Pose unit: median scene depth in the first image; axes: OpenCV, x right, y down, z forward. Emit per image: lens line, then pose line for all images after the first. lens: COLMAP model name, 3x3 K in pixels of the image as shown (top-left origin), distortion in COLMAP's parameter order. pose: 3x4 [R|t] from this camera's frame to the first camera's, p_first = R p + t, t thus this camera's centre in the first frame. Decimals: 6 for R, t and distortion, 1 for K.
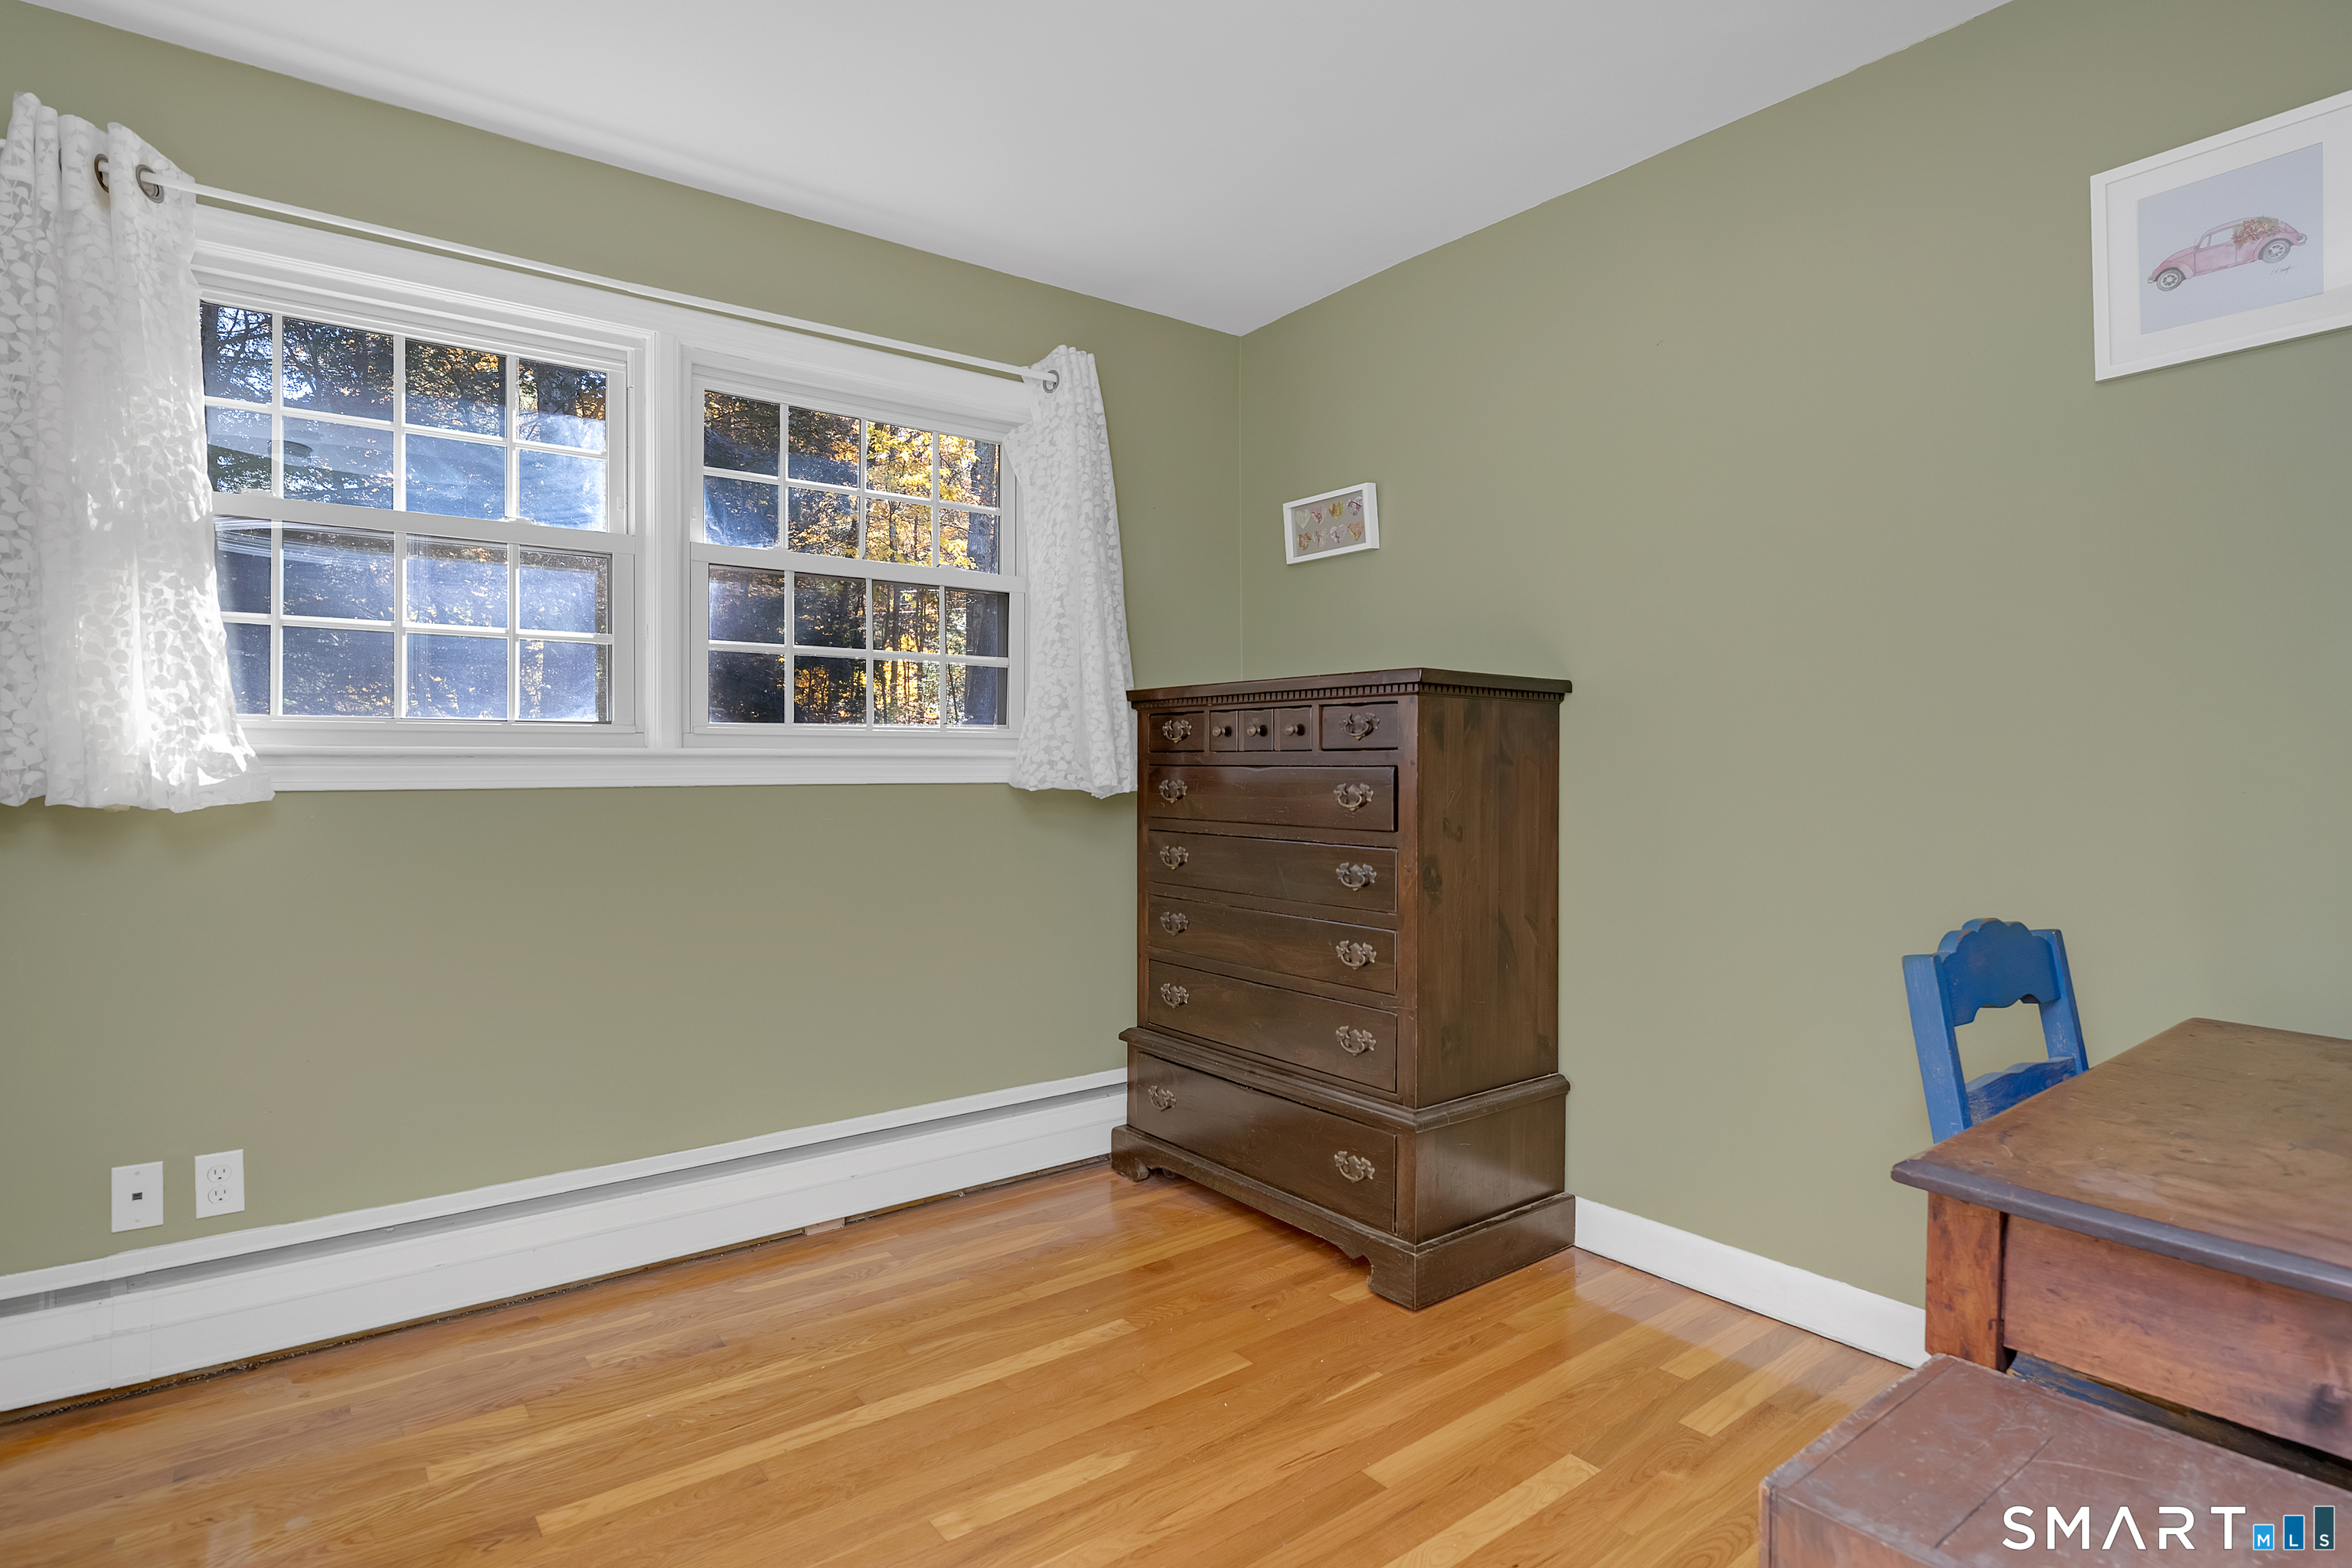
lens RADIAL K [[1165.1, 0, 1177.4], [0, 1165.1, 786.8], [0, 0, 1]] dist [-0.014188, -0.002022]
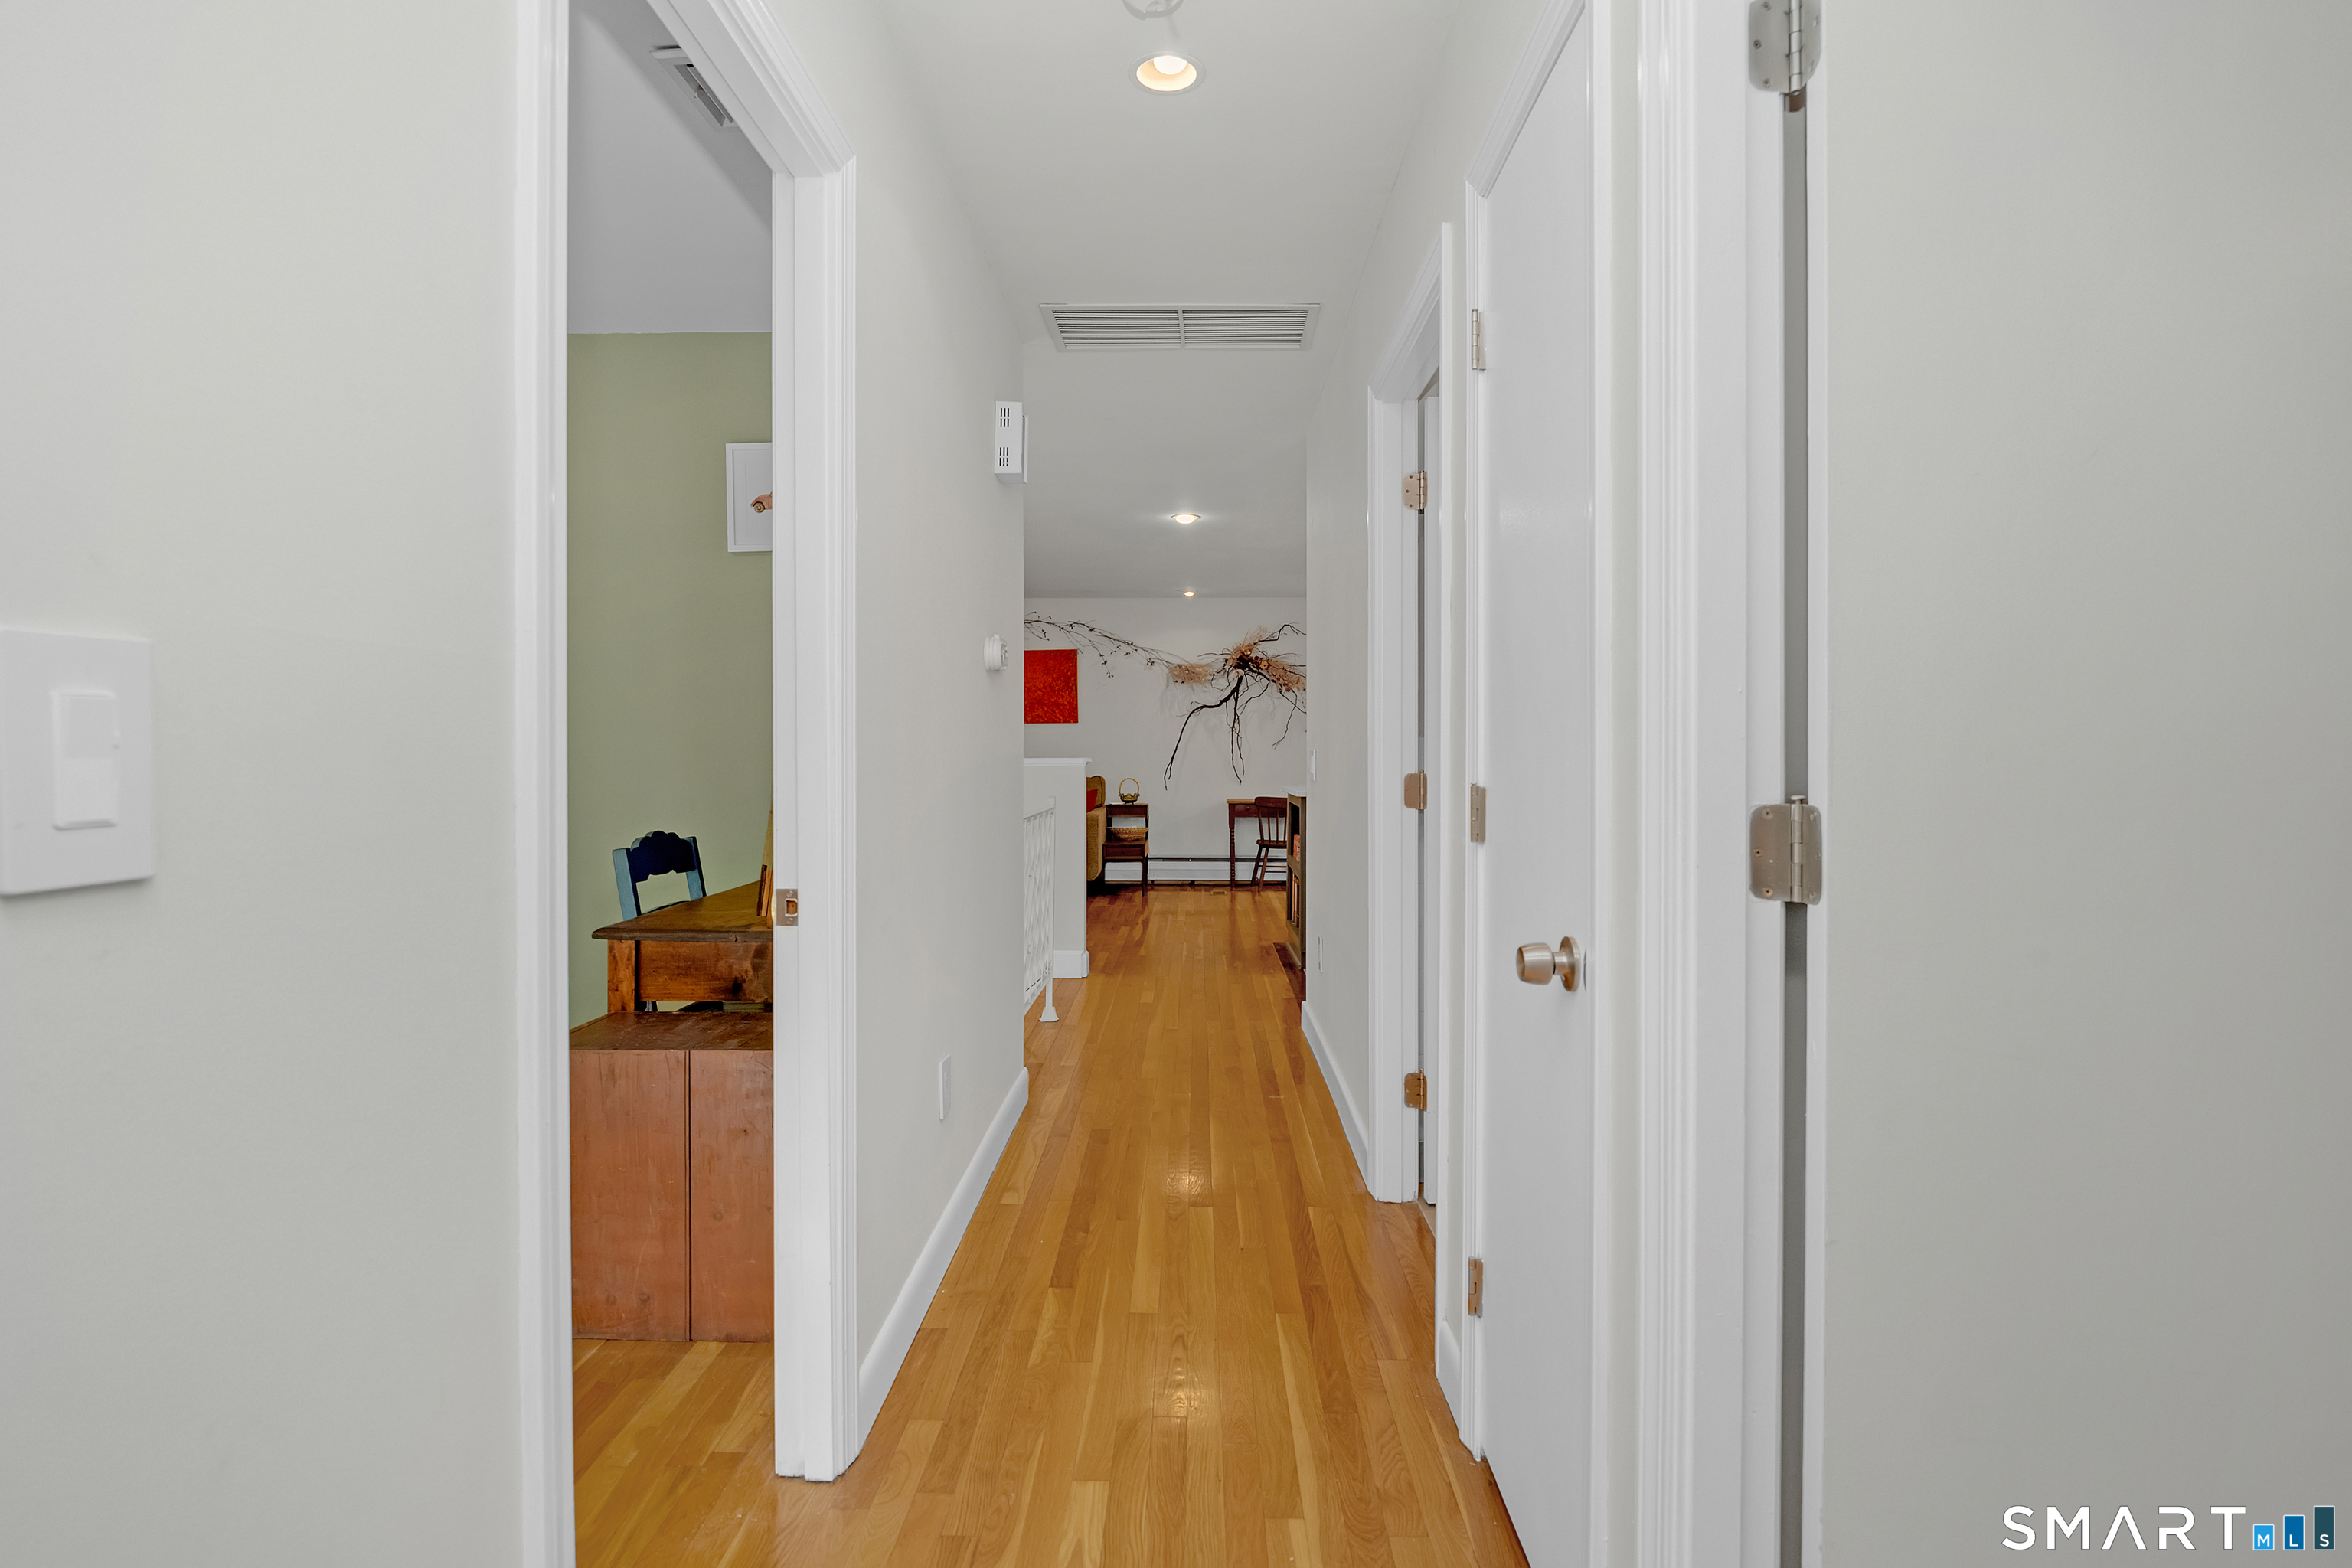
lens RADIAL K [[1165.1, 0, 1173.4], [0, 1165.1, 782.3], [0, 0, 1]] dist [-0.014188, -0.002022]
pose [[0.614664, -0.022243, 0.788476, -0.352970], [0.015950, 0.999748, 0.015769, 0.011143], [-0.788628, 0.002884, 0.614864, -0.982121]]
